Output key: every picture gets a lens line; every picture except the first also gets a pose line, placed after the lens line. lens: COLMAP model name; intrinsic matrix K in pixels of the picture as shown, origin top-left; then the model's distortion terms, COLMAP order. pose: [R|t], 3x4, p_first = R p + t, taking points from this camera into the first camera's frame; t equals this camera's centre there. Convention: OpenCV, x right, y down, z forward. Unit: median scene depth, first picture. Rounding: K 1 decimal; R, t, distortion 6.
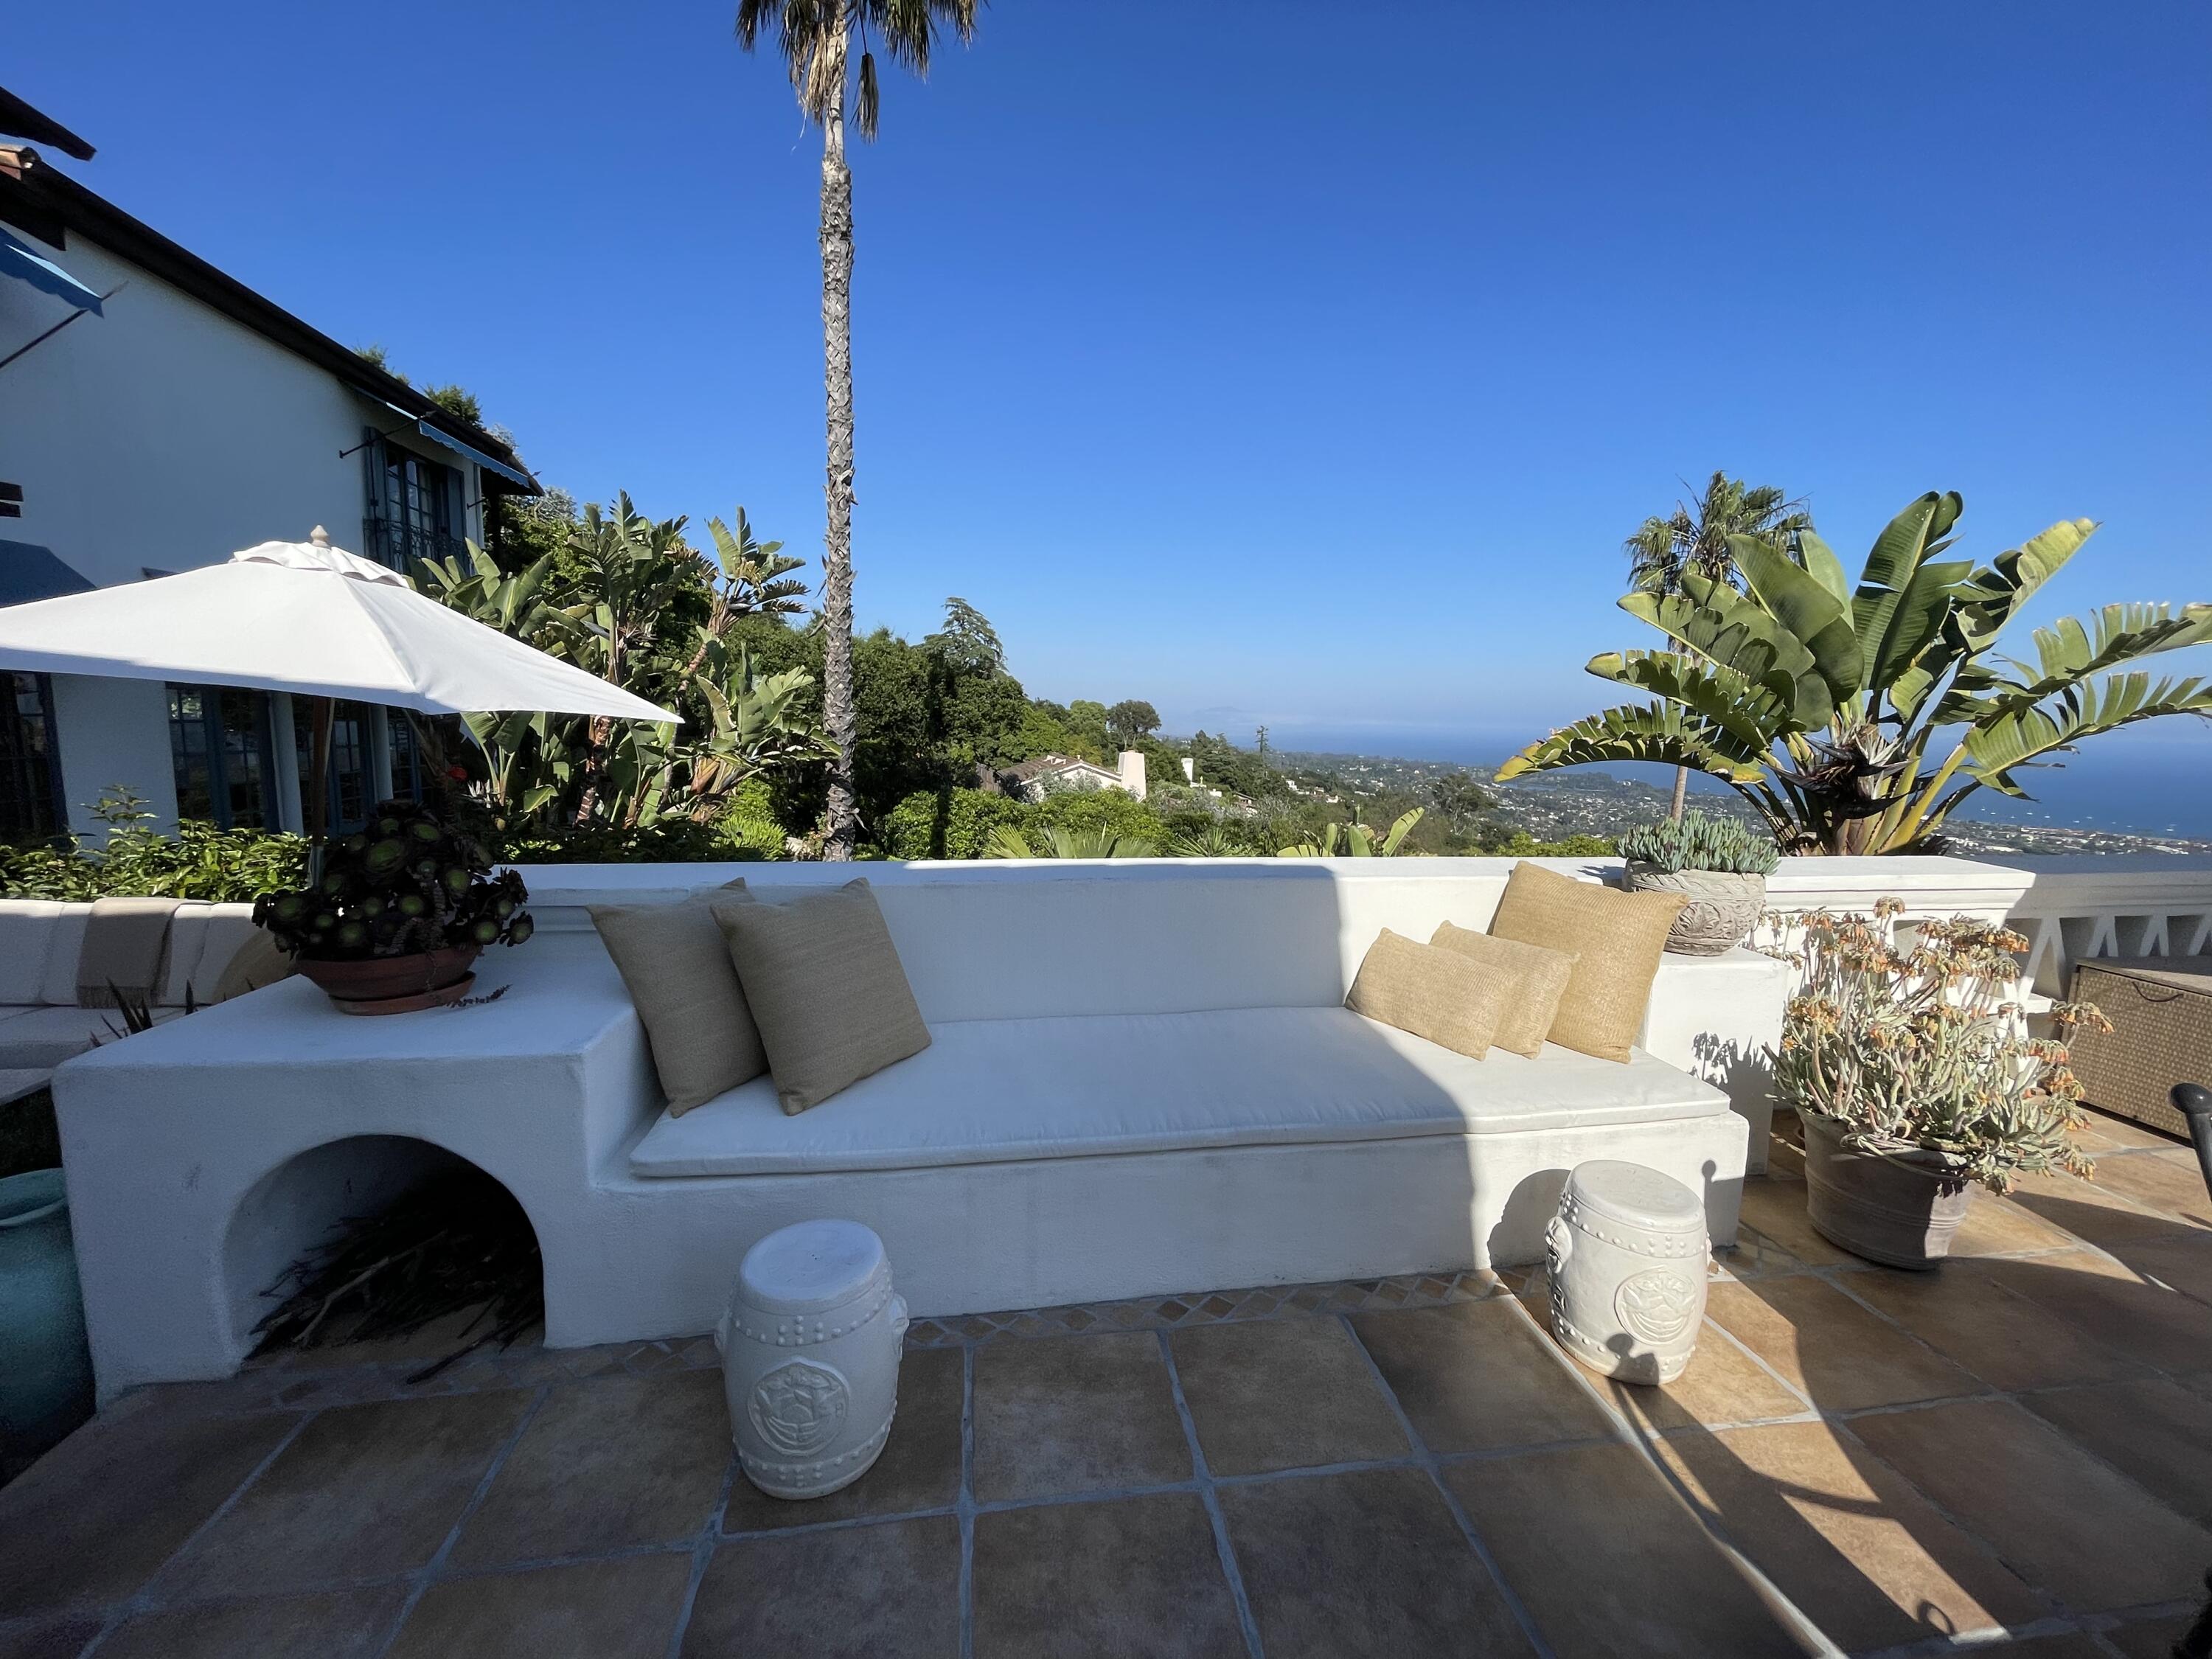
lens RADIAL K [[881.0, 0, 1106.0], [0, 881.0, 836.5], [0, 0, 1]] dist [-0.002673, -0.001003]
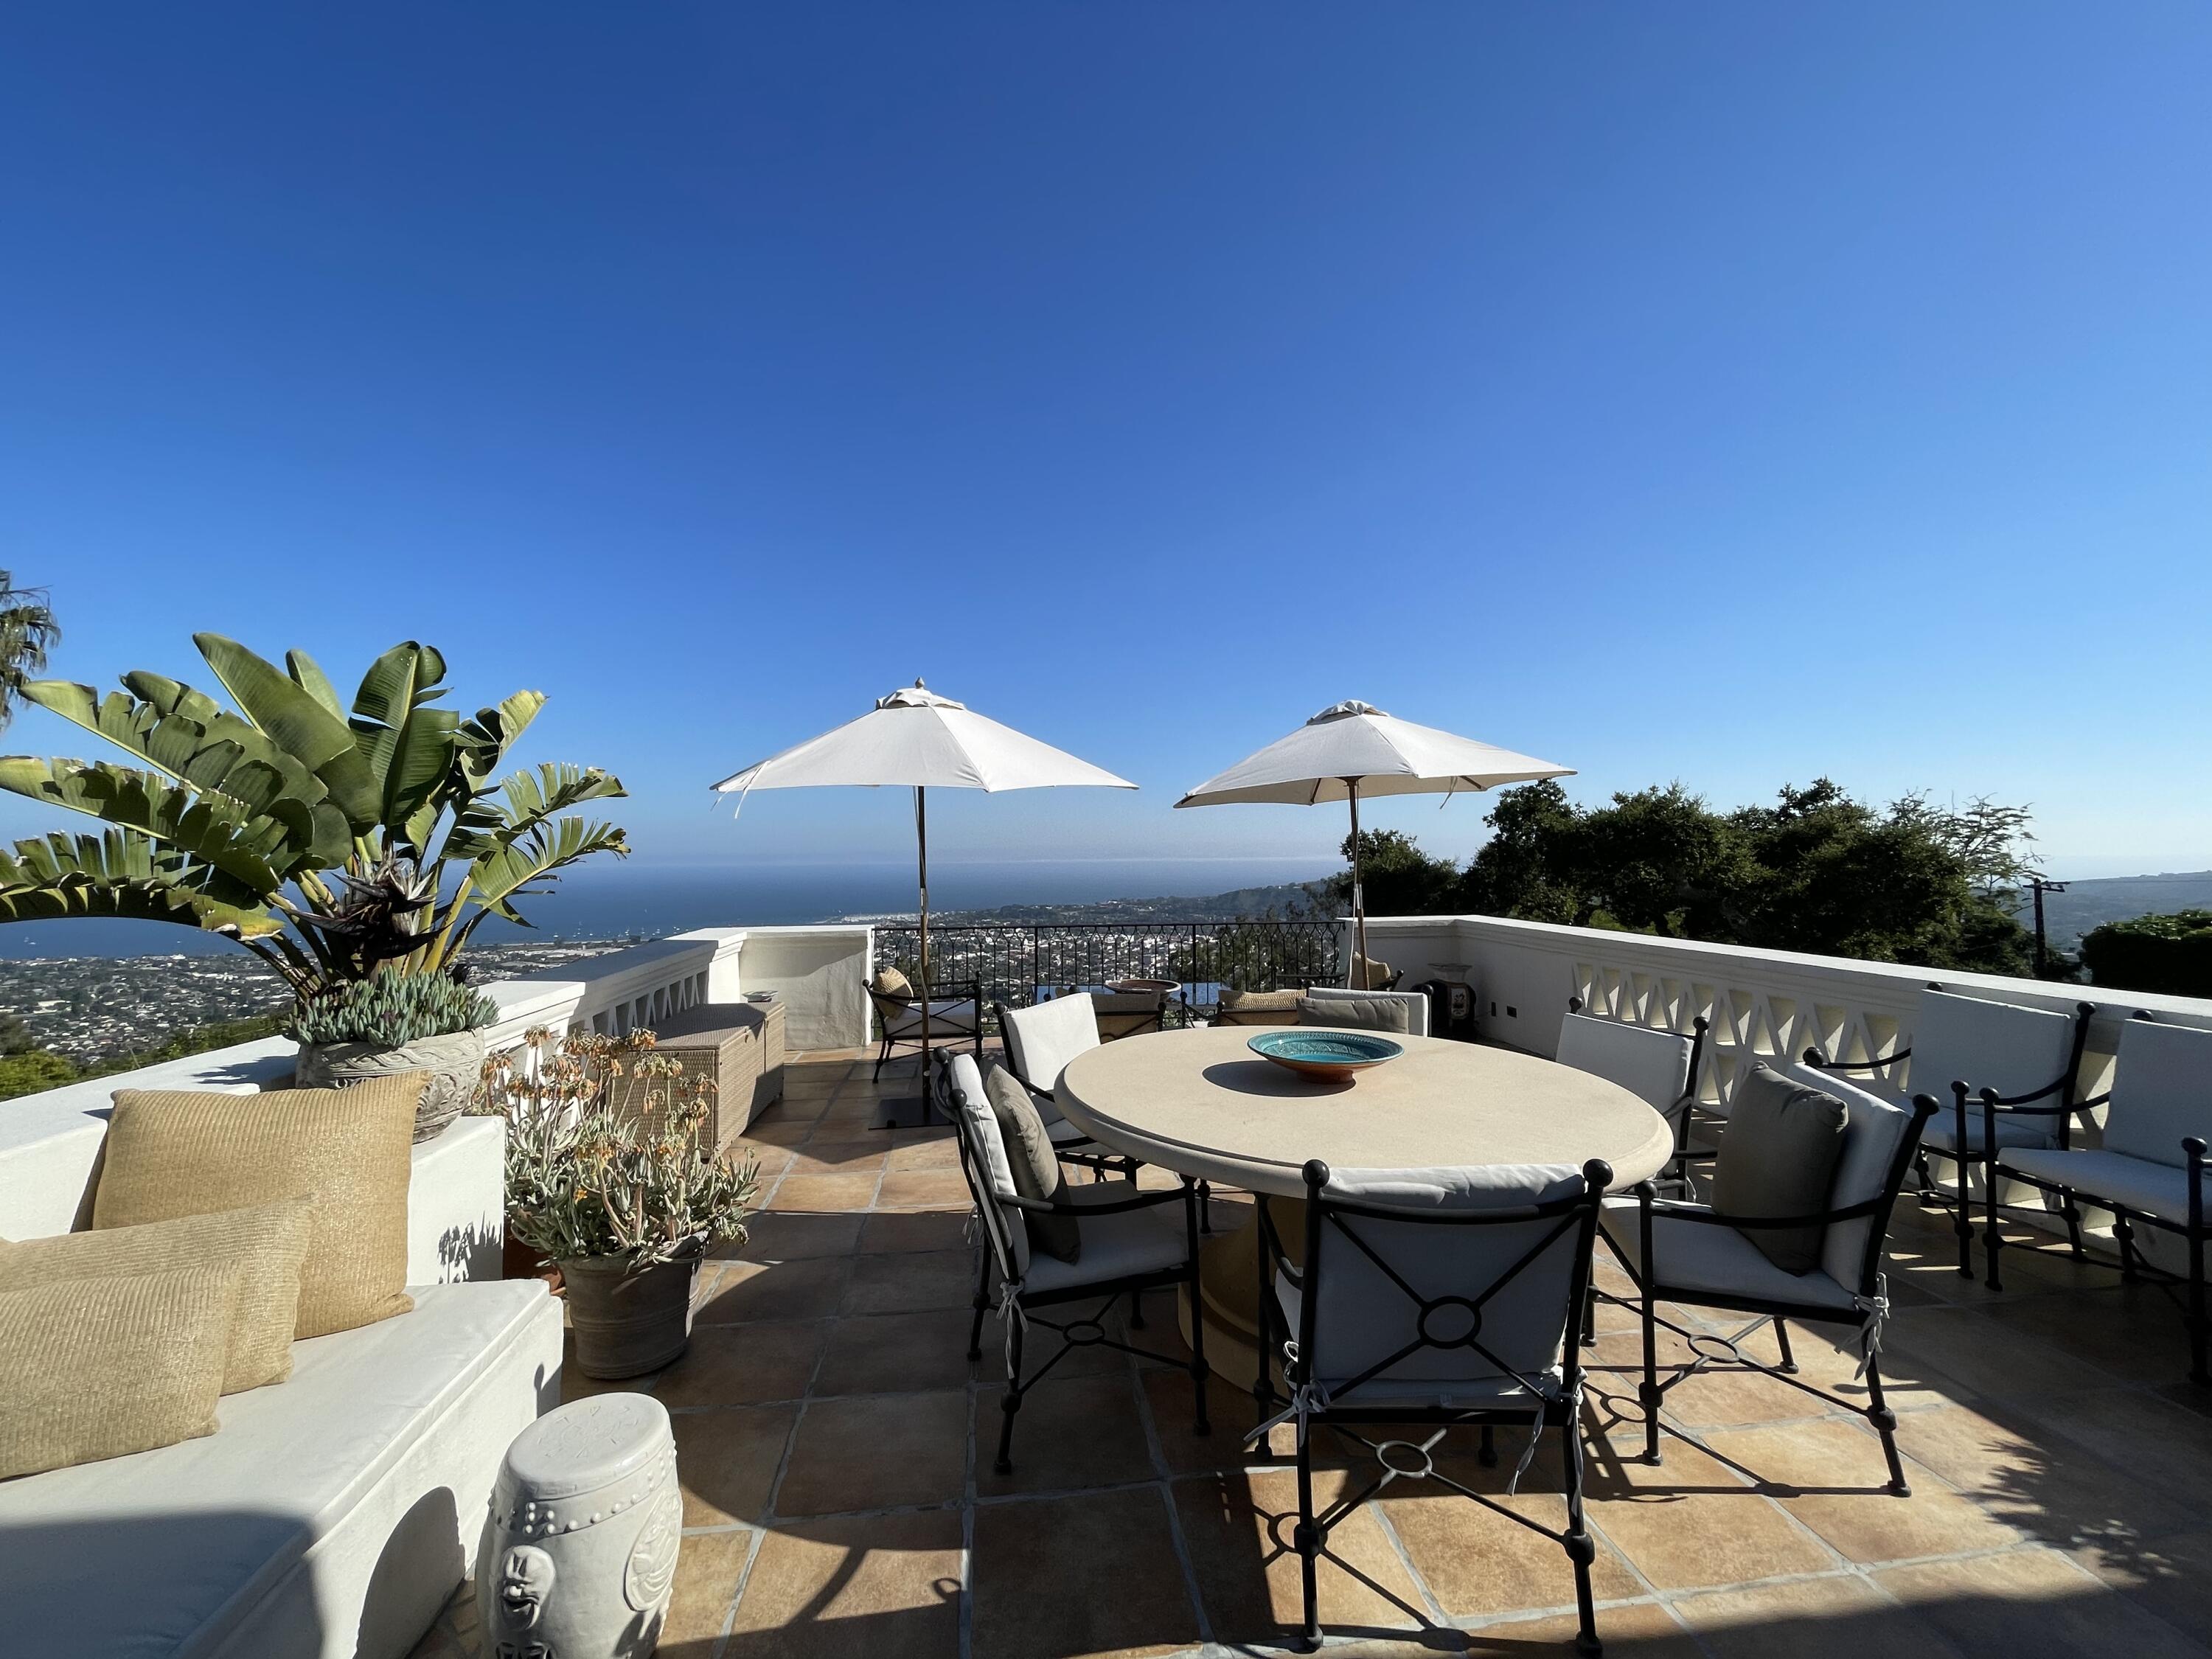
lens RADIAL K [[881.0, 0, 1109.4], [0, 881.0, 824.9], [0, 0, 1]] dist [-0.002673, -0.001003]
pose [[0.012491, 0.025030, 0.999609, -0.099923], [0.137482, 0.990149, -0.026511, -0.031612], [-0.990426, 0.137759, 0.008927, 0.204574]]
